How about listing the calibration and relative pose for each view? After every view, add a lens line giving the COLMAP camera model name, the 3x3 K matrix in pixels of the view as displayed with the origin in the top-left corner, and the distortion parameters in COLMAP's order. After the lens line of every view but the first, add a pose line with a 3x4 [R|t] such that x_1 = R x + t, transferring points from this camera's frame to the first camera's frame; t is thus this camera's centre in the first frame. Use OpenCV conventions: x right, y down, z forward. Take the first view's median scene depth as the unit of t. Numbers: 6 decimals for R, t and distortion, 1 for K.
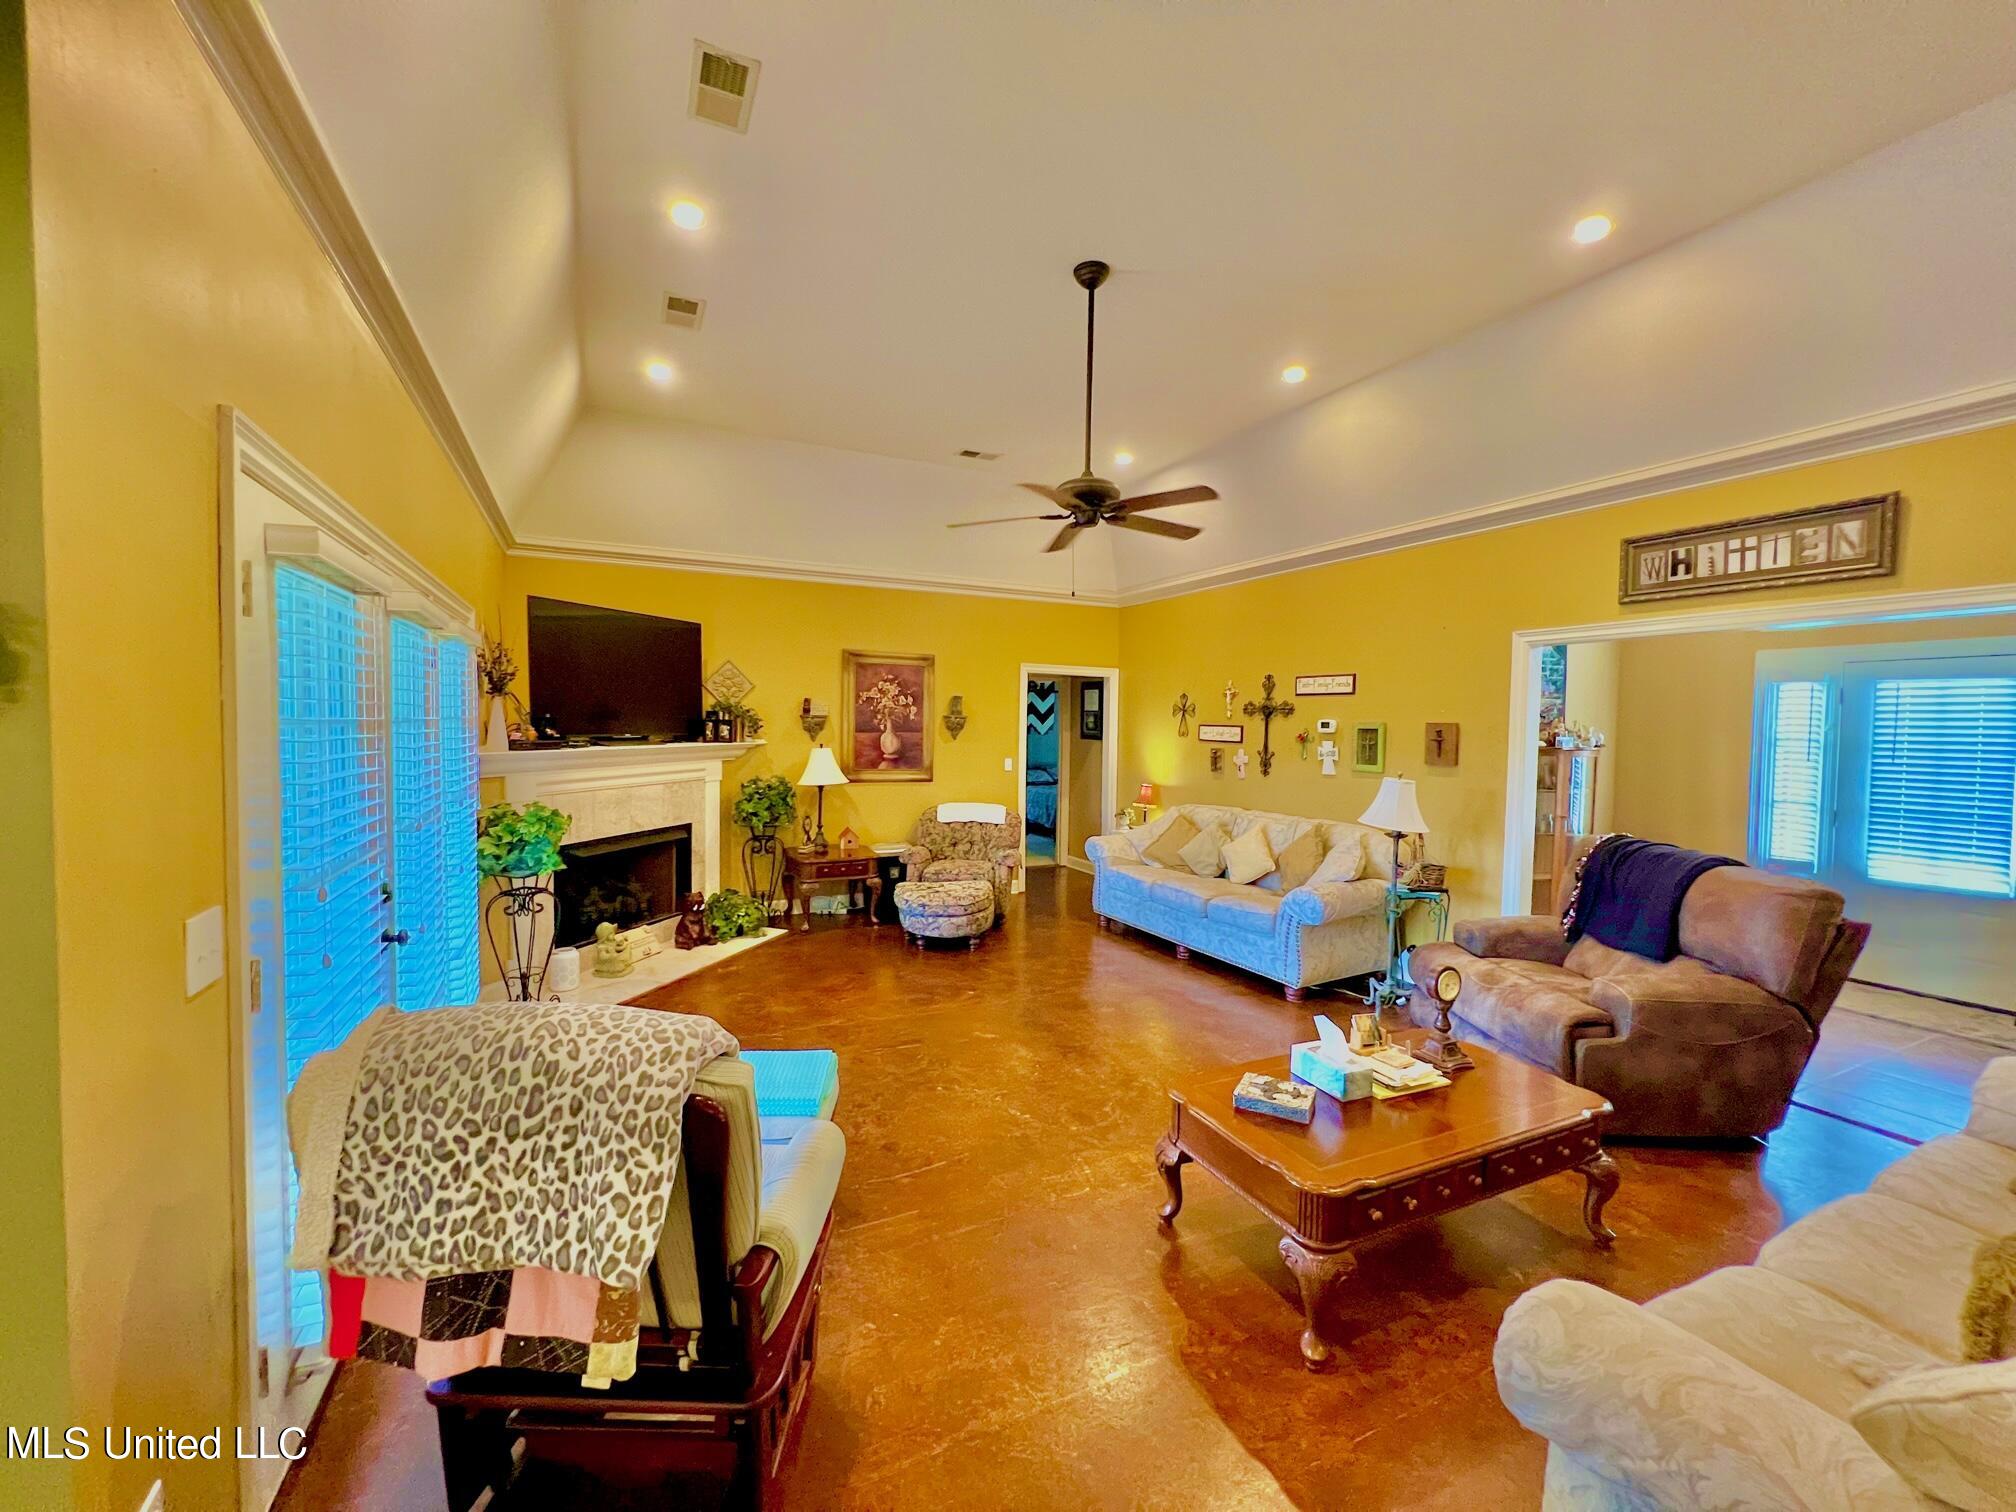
lens RADIAL K [[797.3, 0, 1008.0], [0, 797.3, 756.0], [0, 0, 1]] dist [-0.007674, -0.000146]
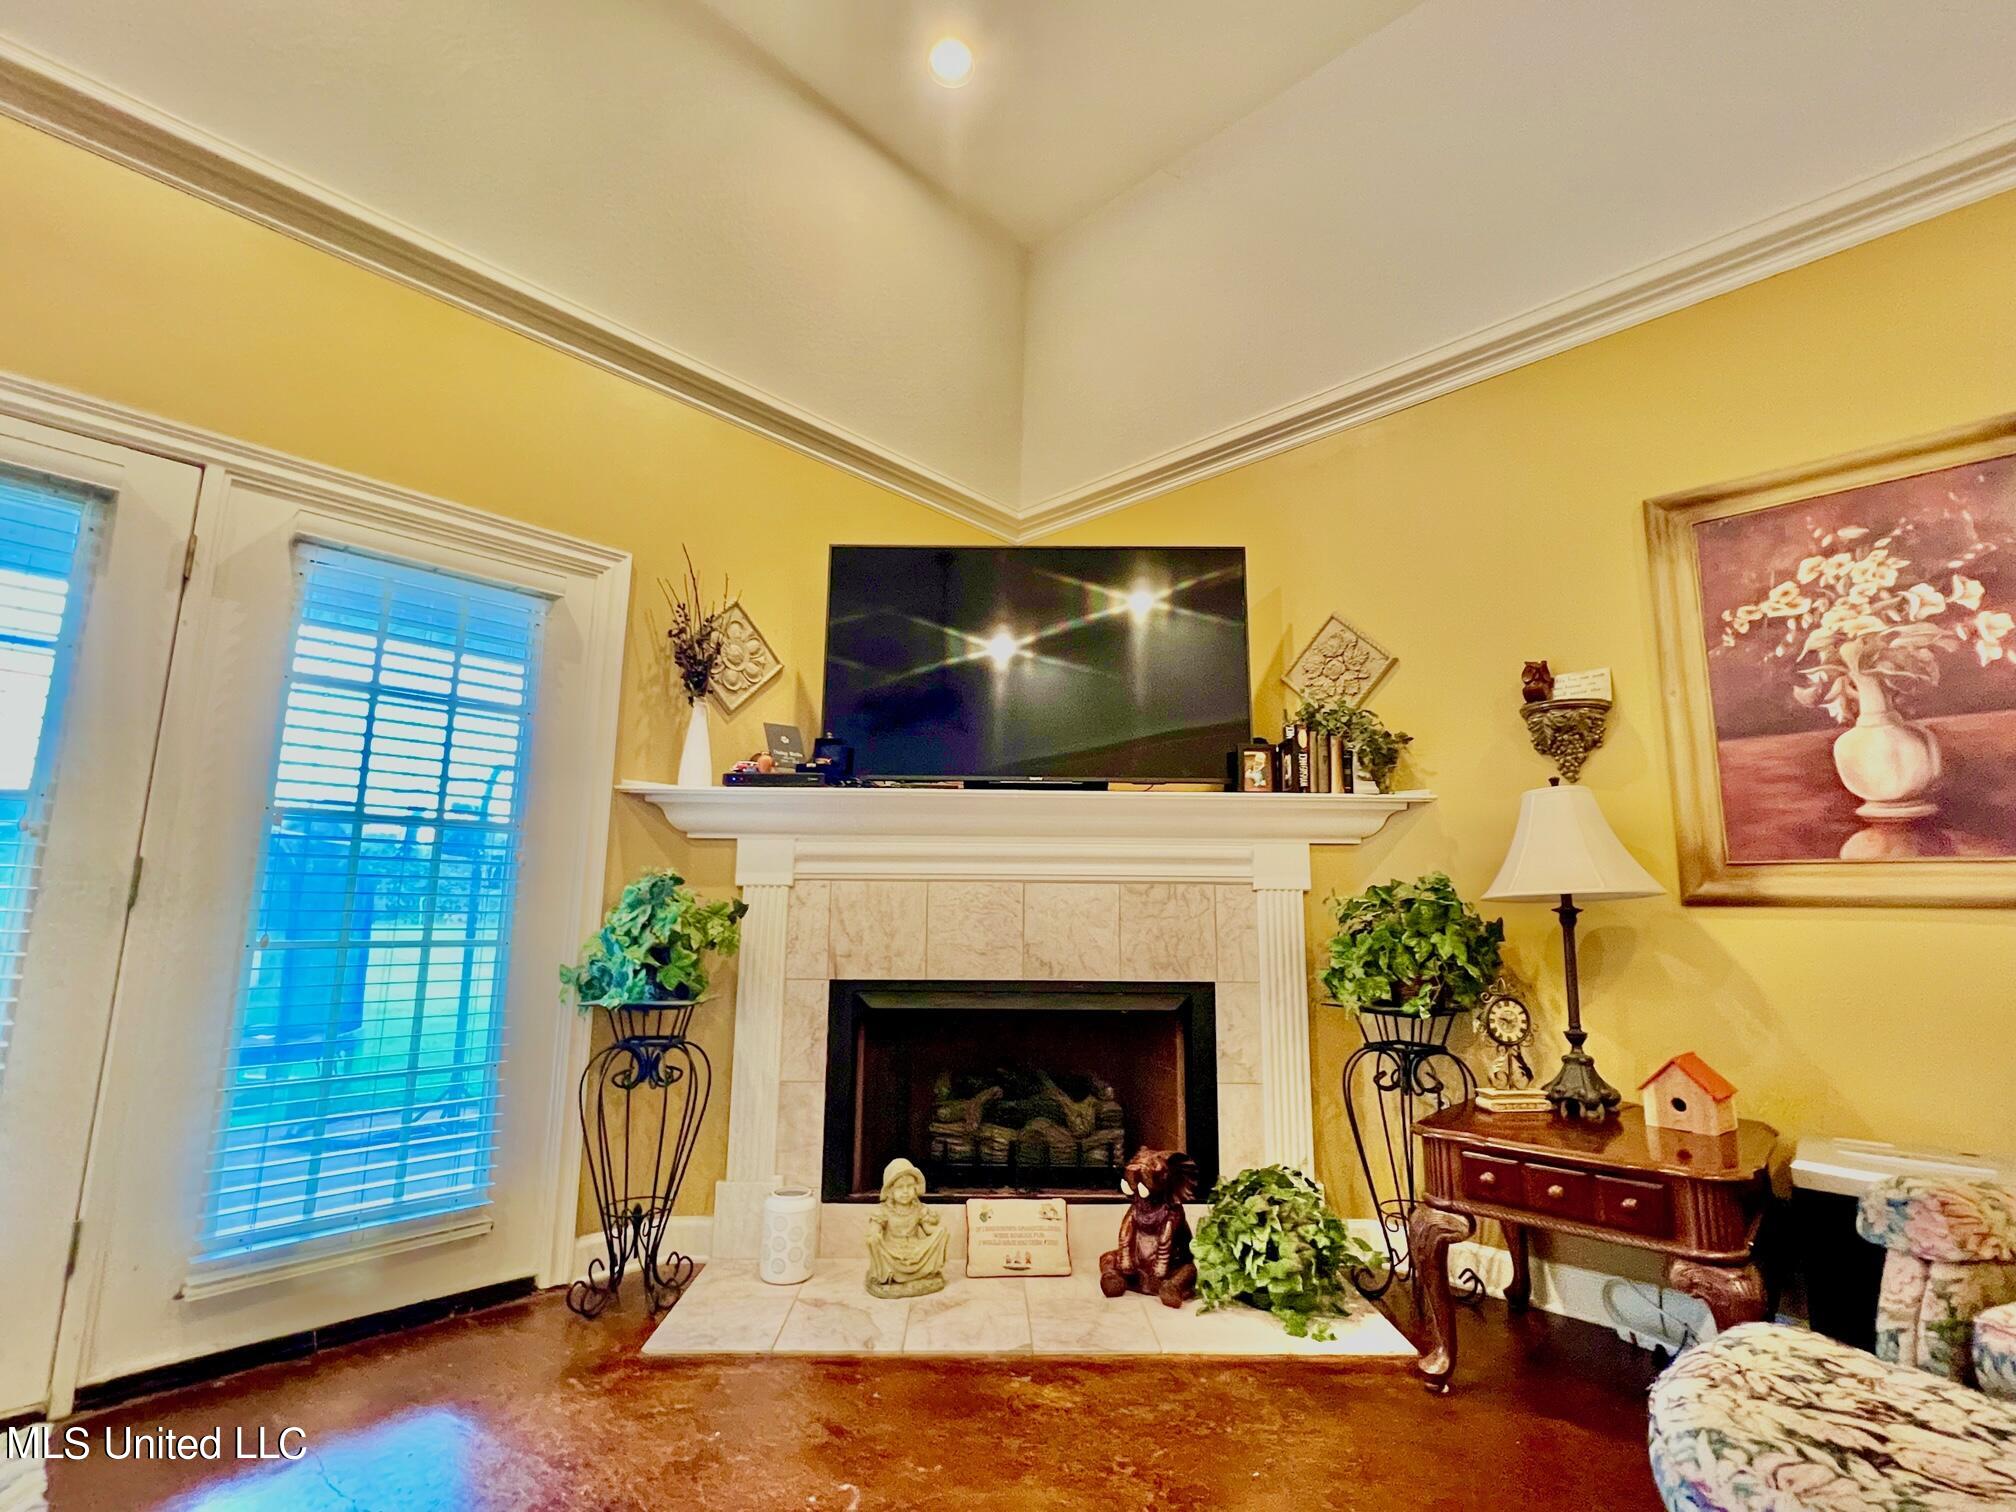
lens RADIAL K [[941.1, 0, 1008.0], [0, 941.1, 756.0], [0, 0, 1]] dist [-0.000849, -0.000036]
pose [[0.330012, -0.167524, -0.928993, 0.055369], [-0.043706, 0.980360, -0.192313, 0.060193], [0.942964, 0.104068, 0.316208, 0.652104]]
